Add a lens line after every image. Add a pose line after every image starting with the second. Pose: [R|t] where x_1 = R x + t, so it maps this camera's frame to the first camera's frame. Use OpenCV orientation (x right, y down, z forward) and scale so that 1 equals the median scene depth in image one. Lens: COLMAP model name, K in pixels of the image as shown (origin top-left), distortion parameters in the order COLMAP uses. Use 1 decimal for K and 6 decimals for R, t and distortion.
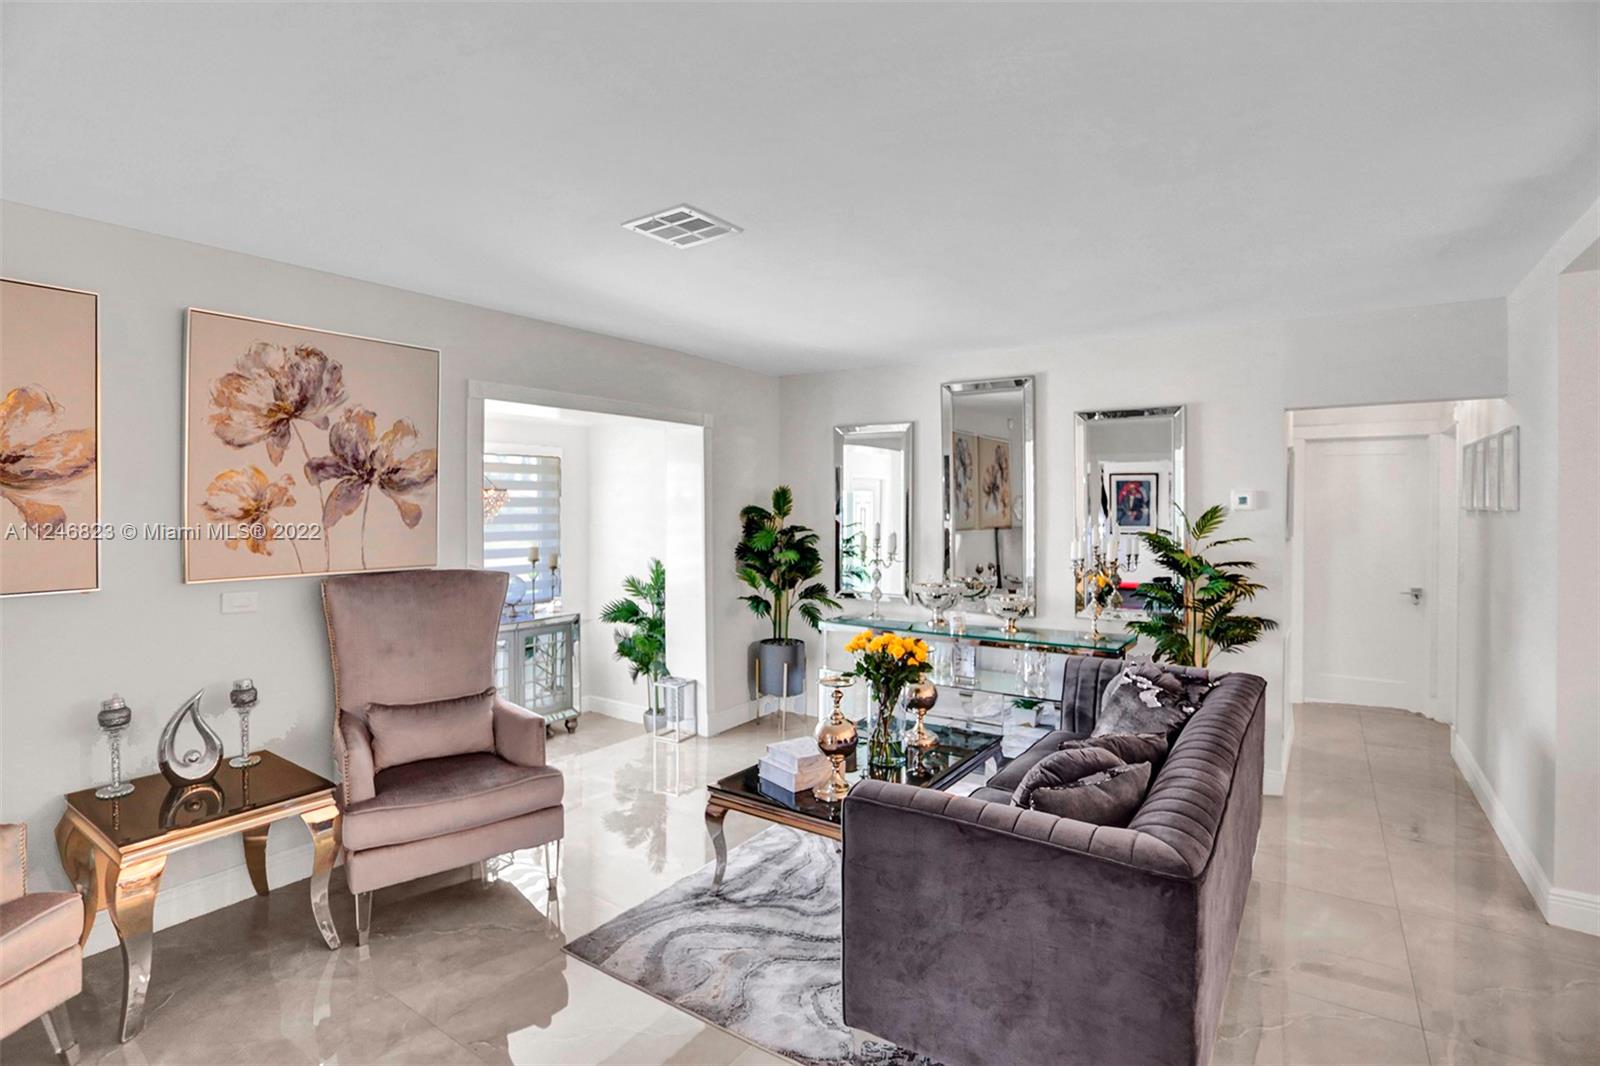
lens RADIAL K [[779.6, 0, 787.1], [0, 779.6, 508.4], [0, 0, 1]] dist [-0.068423, 0.033153]
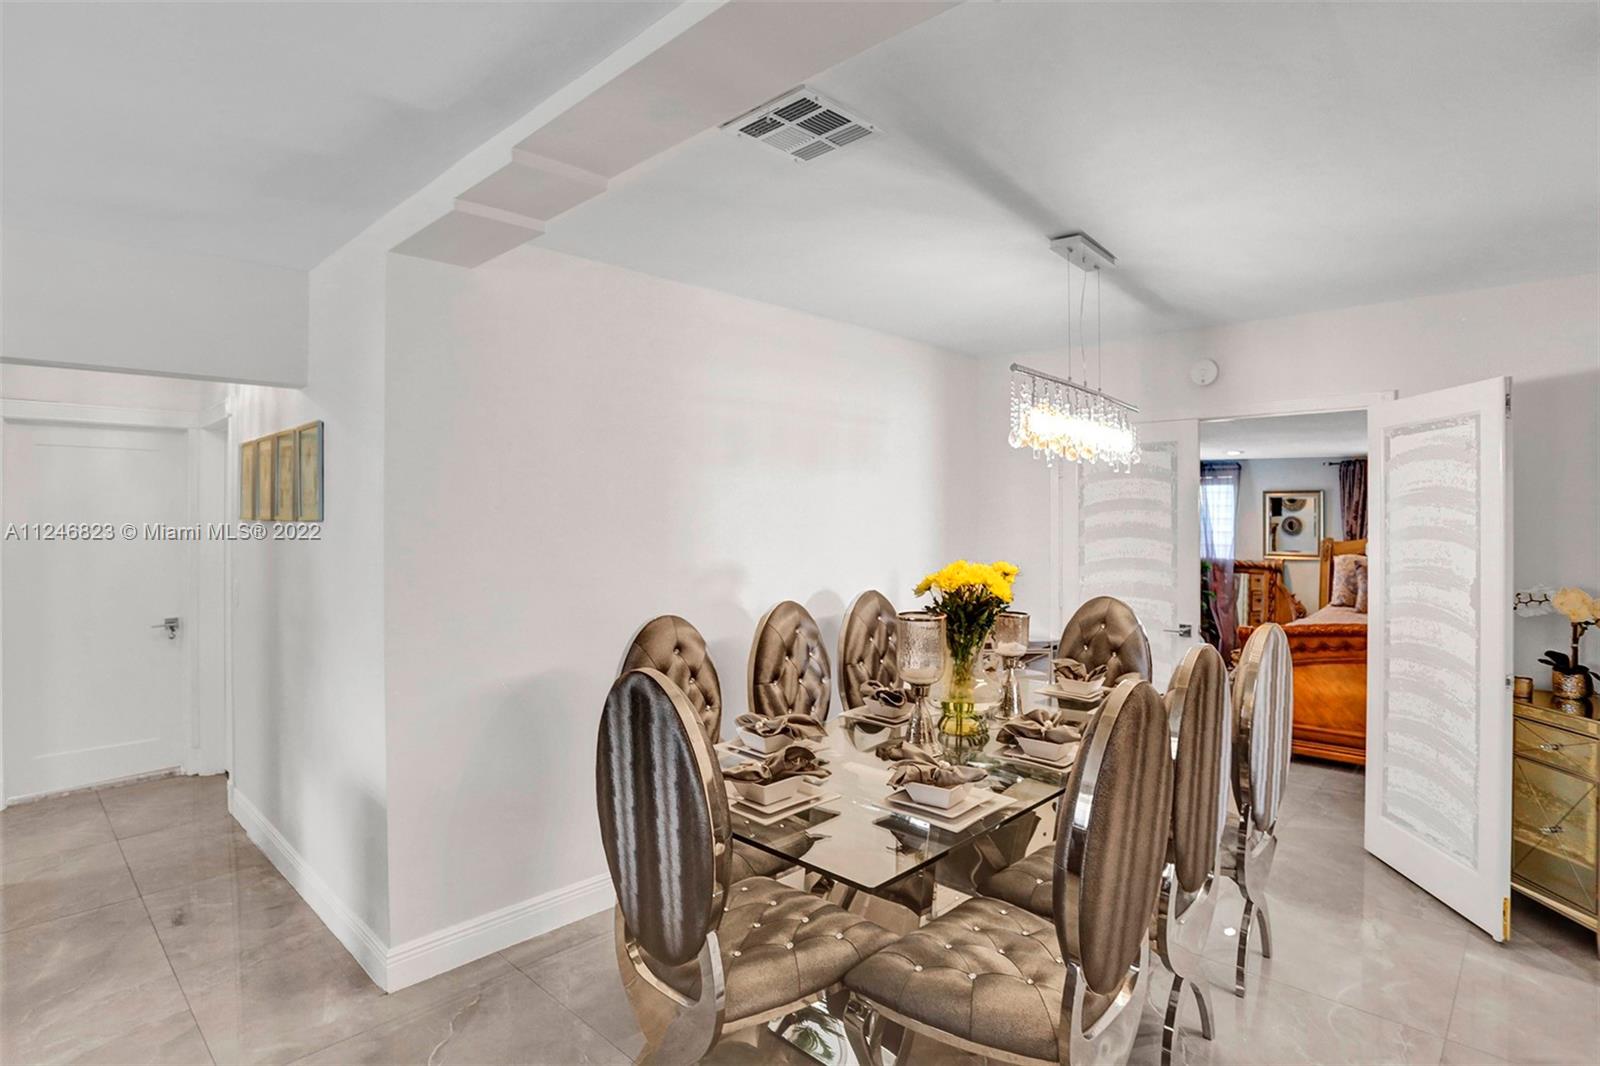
lens RADIAL K [[830.4, 0, 836.4], [0, 830.4, 508.4], [0, 0, 1]] dist [-0.078381, 0.042631]
pose [[0.134538, 0.010160, 0.990856, 0.118262], [0.006615, 0.999916, -0.011151, 0.004348], [-0.990886, 0.008054, 0.134459, 0.269541]]
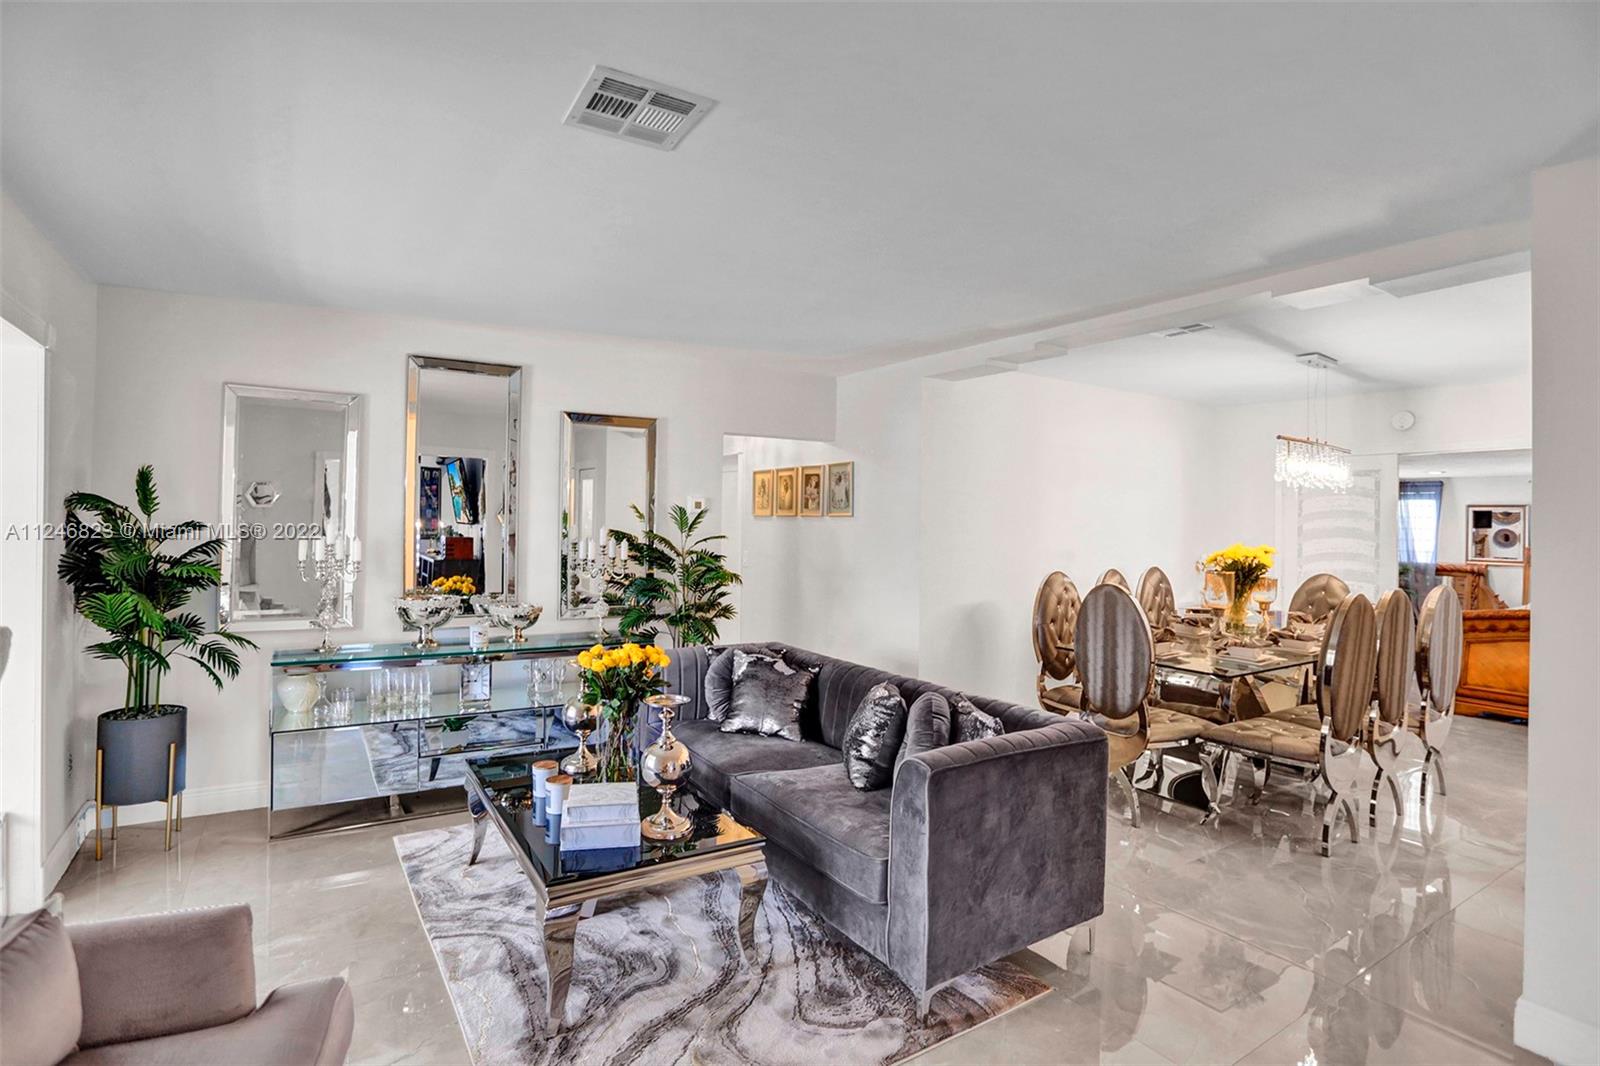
lens RADIAL K [[779.6, 0, 787.1], [0, 779.6, 508.4], [0, 0, 1]] dist [-0.068423, 0.033153]
pose [[0.393530, 0.021233, 0.919067, -0.584660], [-0.012115, 0.999766, -0.017910, 0.019534], [-0.919232, -0.004087, 0.393695, 0.457639]]
